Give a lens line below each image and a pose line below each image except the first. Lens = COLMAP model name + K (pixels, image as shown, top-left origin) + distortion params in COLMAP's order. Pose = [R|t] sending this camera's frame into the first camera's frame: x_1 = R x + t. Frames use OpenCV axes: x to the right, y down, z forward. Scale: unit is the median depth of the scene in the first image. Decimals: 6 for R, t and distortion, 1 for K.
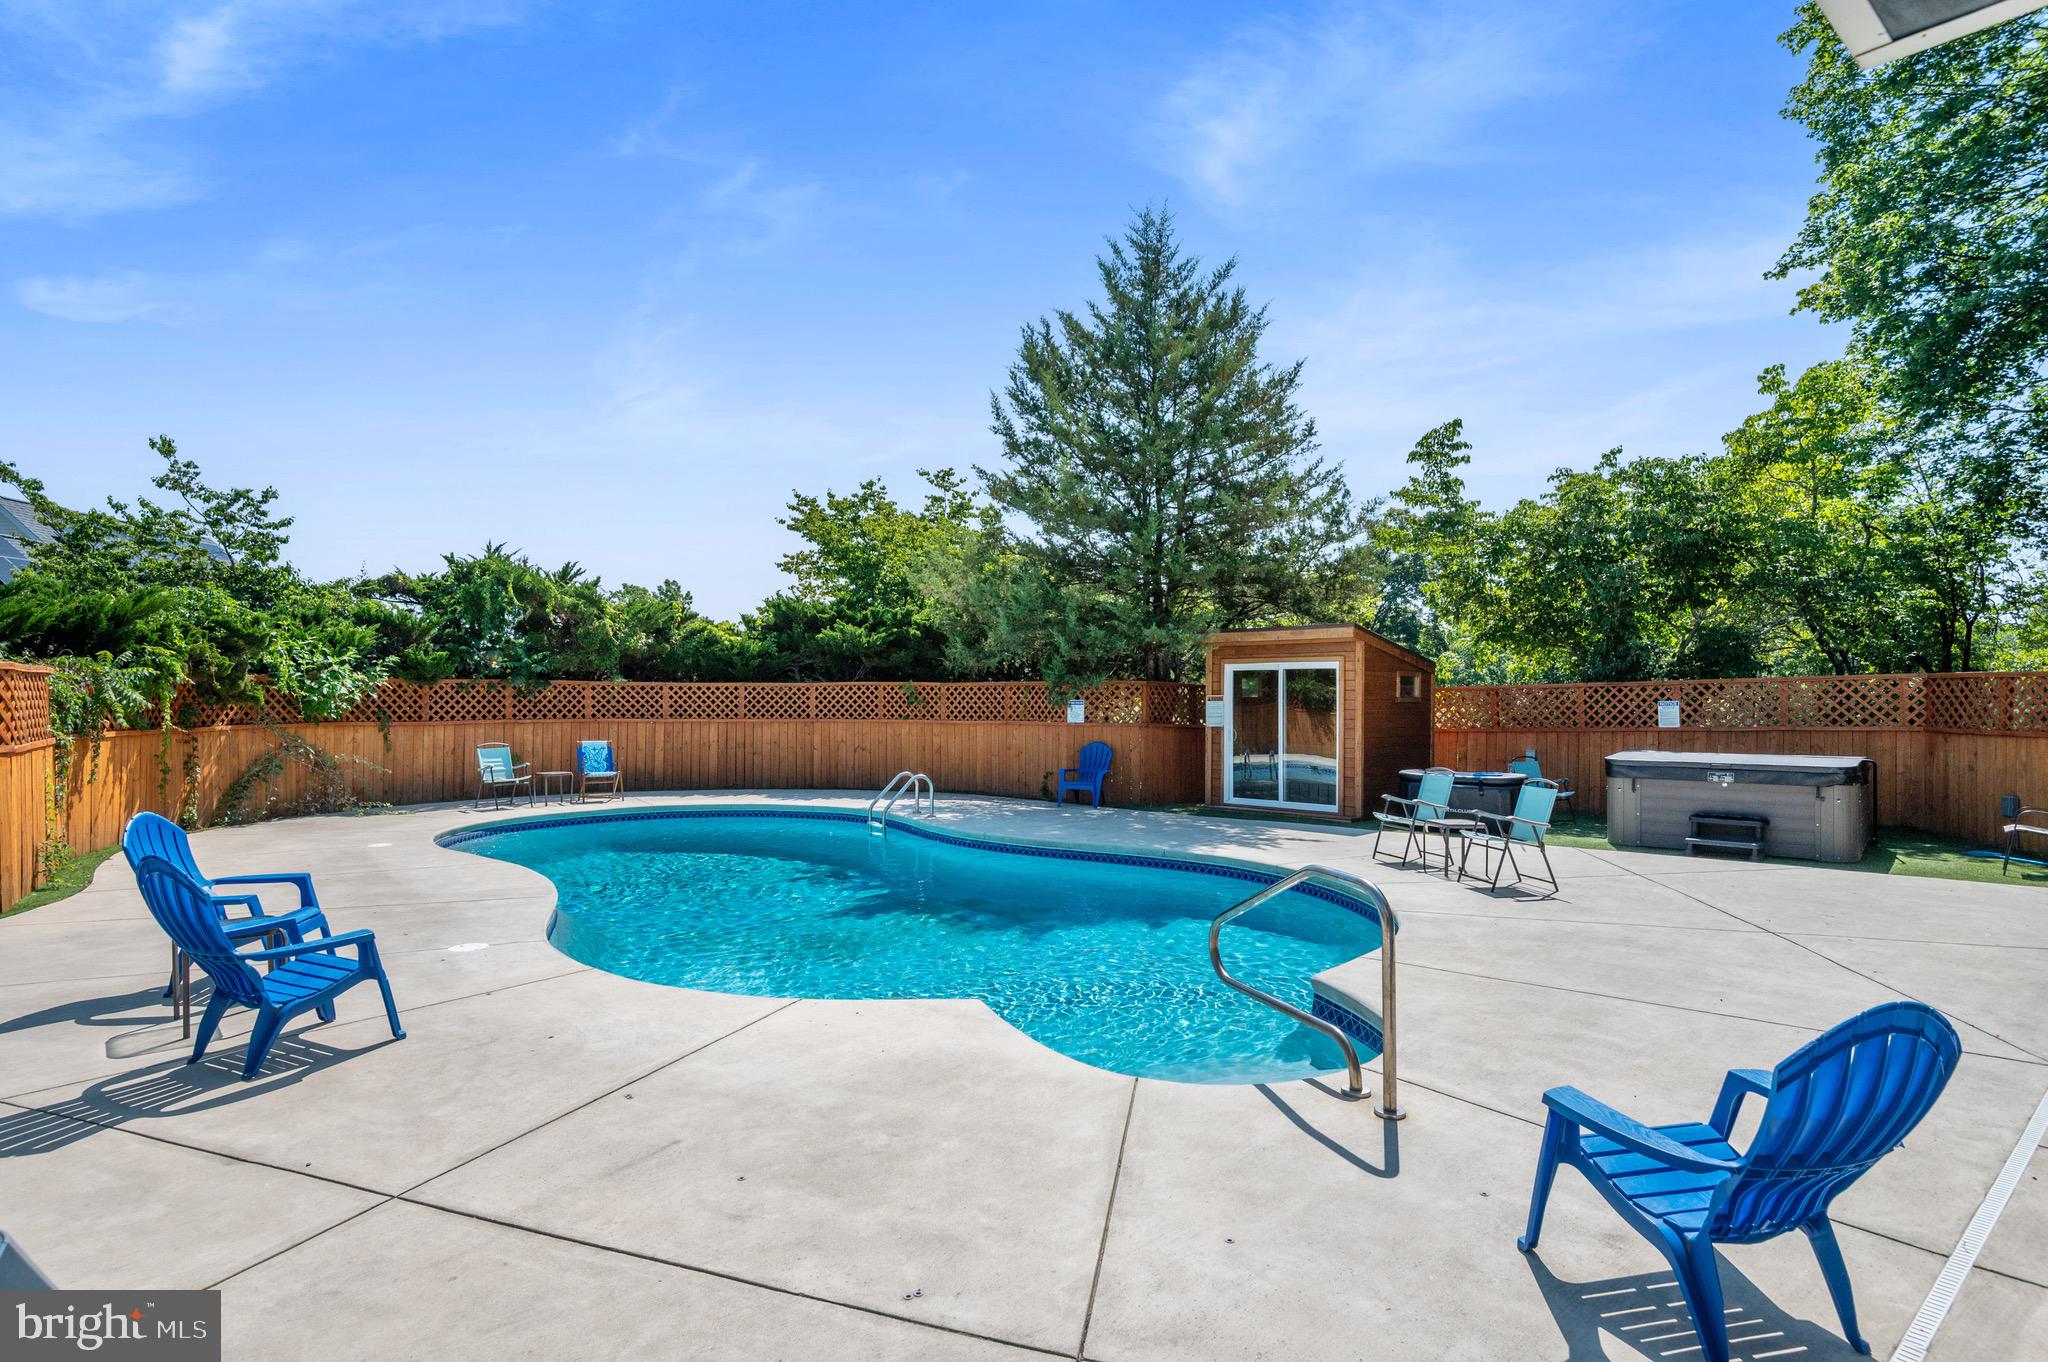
lens RADIAL K [[1045.3, 0, 1083.6], [0, 1045.3, 690.5], [0, 0, 1]] dist [-0.015988, -0.003823]
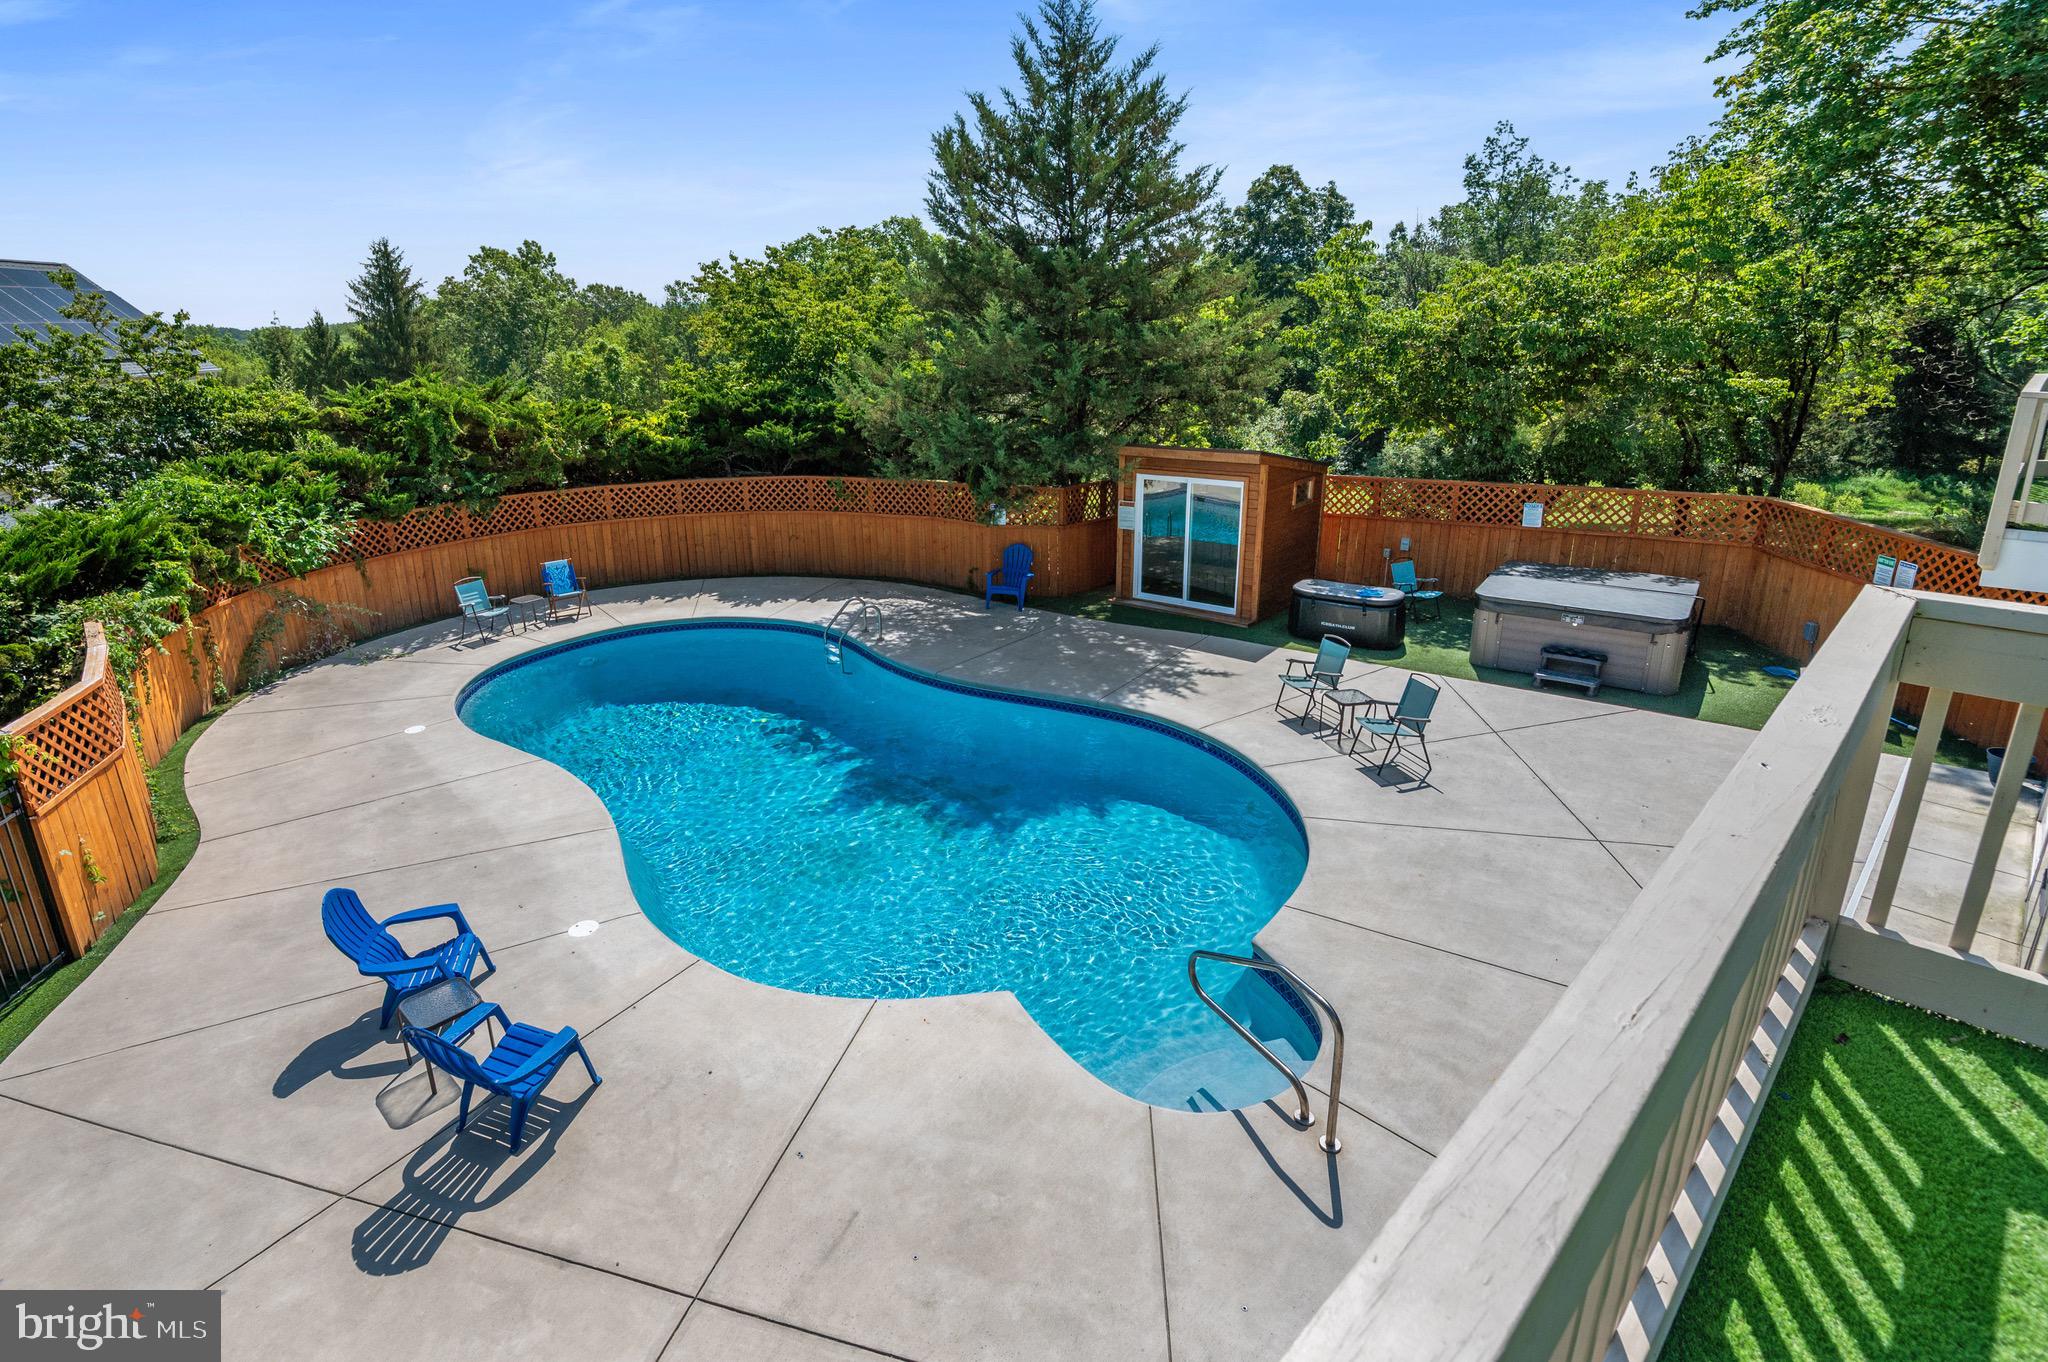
lens RADIAL K [[969.4, 0, 1019.8], [0, 969.4, 684.5], [0, 0, 1]] dist [-0.013042, -0.001900]
pose [[0.998814, -0.027390, 0.040253, -0.031685], [0.014467, 0.956376, 0.291782, -0.109830], [-0.046489, -0.290853, 0.955638, -0.015465]]
